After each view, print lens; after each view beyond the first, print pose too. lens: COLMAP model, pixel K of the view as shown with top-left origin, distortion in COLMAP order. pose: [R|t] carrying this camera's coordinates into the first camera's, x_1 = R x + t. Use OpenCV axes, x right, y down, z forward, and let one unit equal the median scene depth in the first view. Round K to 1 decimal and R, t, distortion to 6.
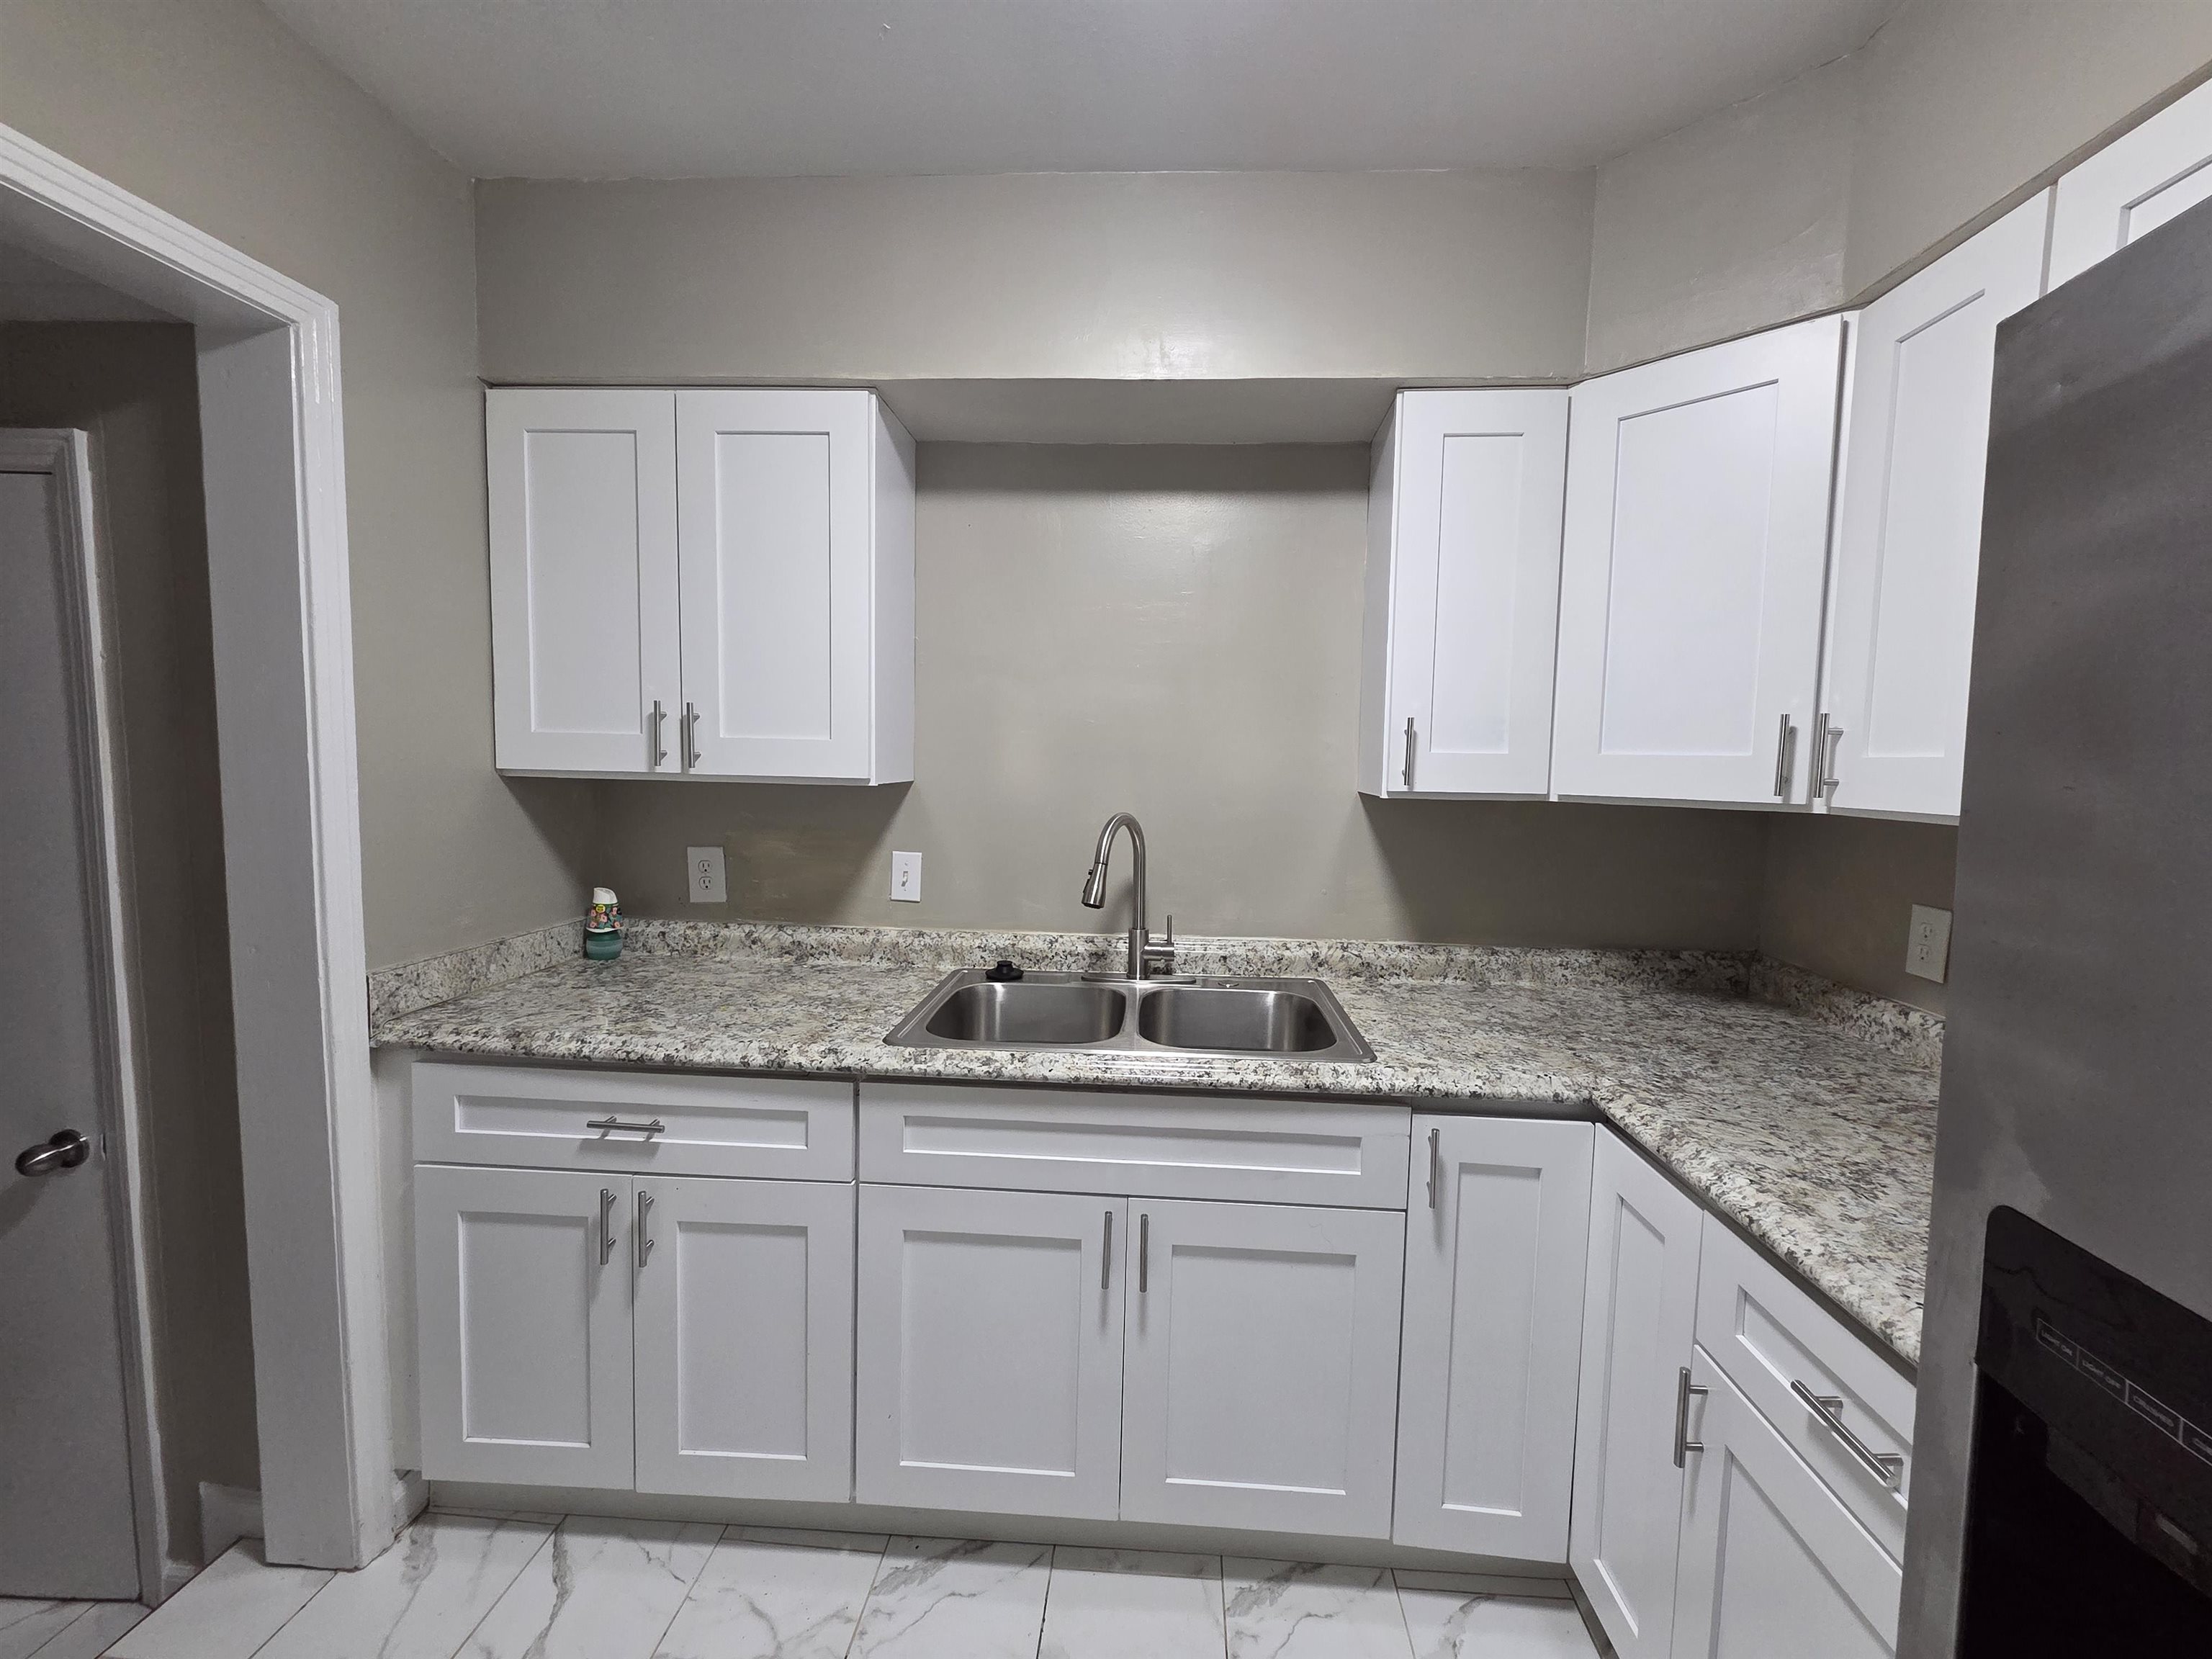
lens RADIAL K [[894.9, 0, 1115.7], [0, 894.9, 818.9], [0, 0, 1]] dist [0.014991, -0.000077]
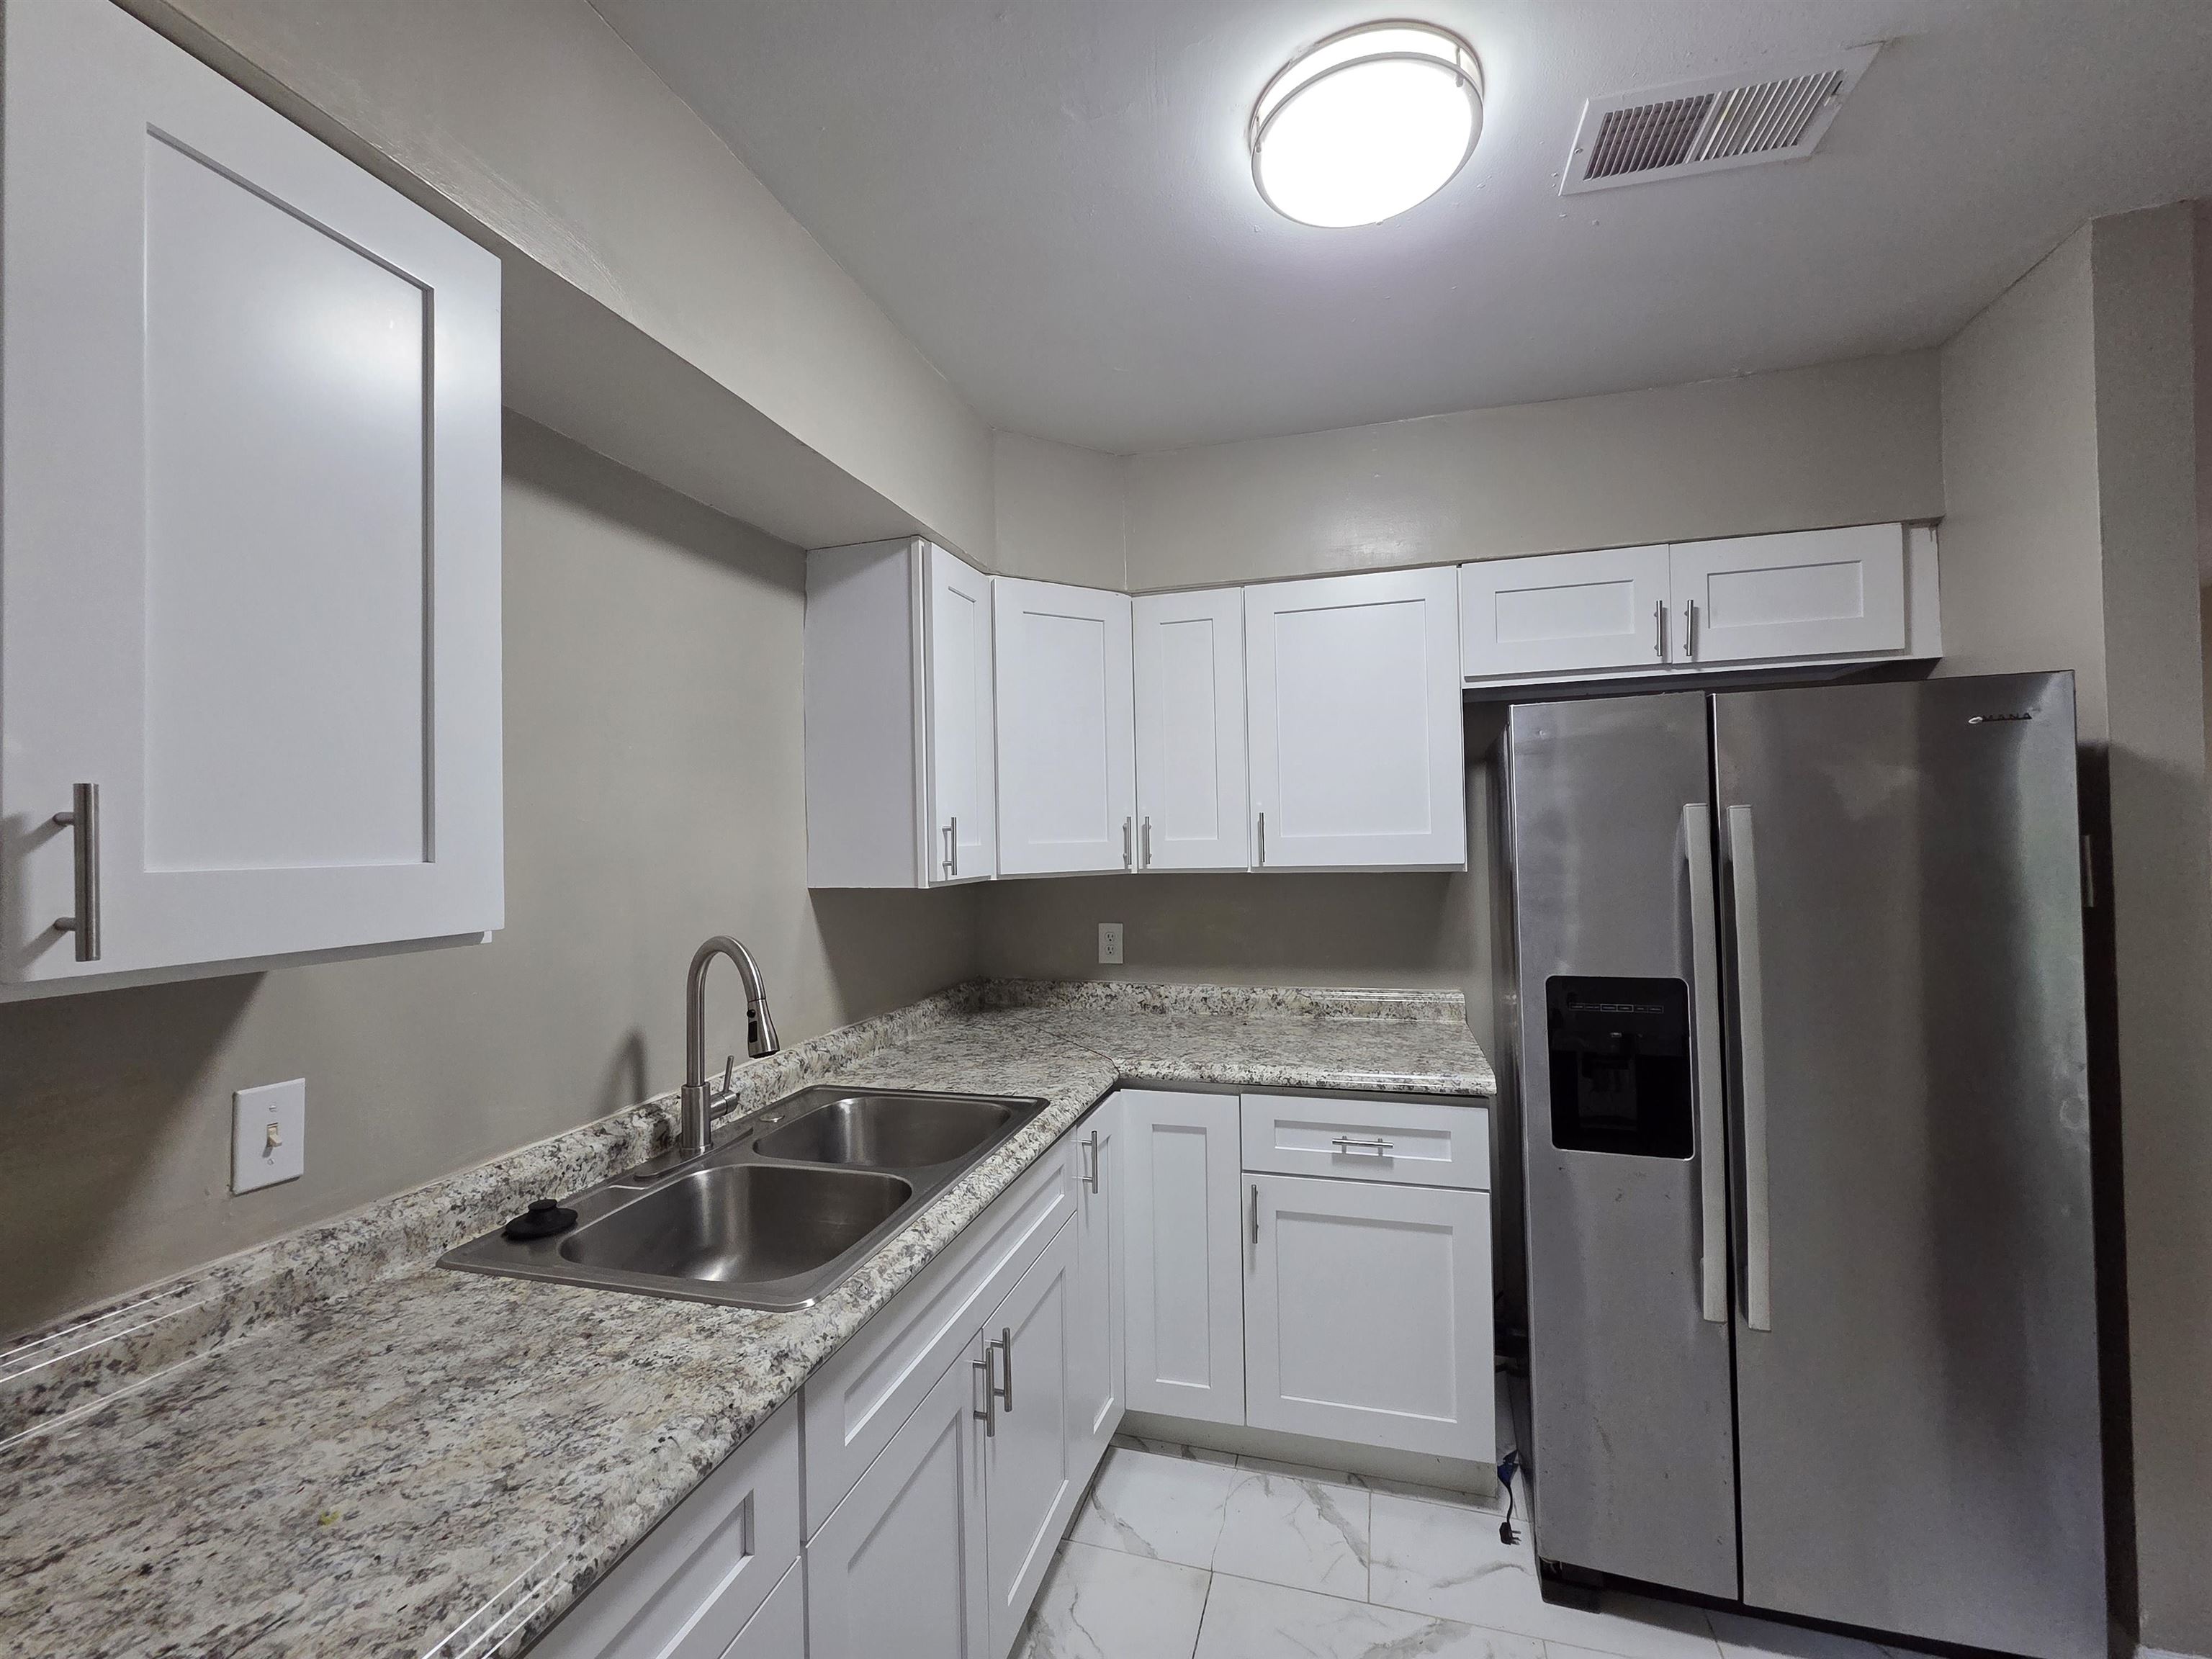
lens RADIAL K [[904.9, 0, 1122.1], [0, 904.9, 822.5], [0, 0, 1]] dist [0.002346, -0.000157]
pose [[0.217680, -0.007940, 0.975988, -0.699227], [0.093761, 0.995512, -0.012814, -0.061972], [-0.971506, 0.094299, 0.217447, 0.483561]]
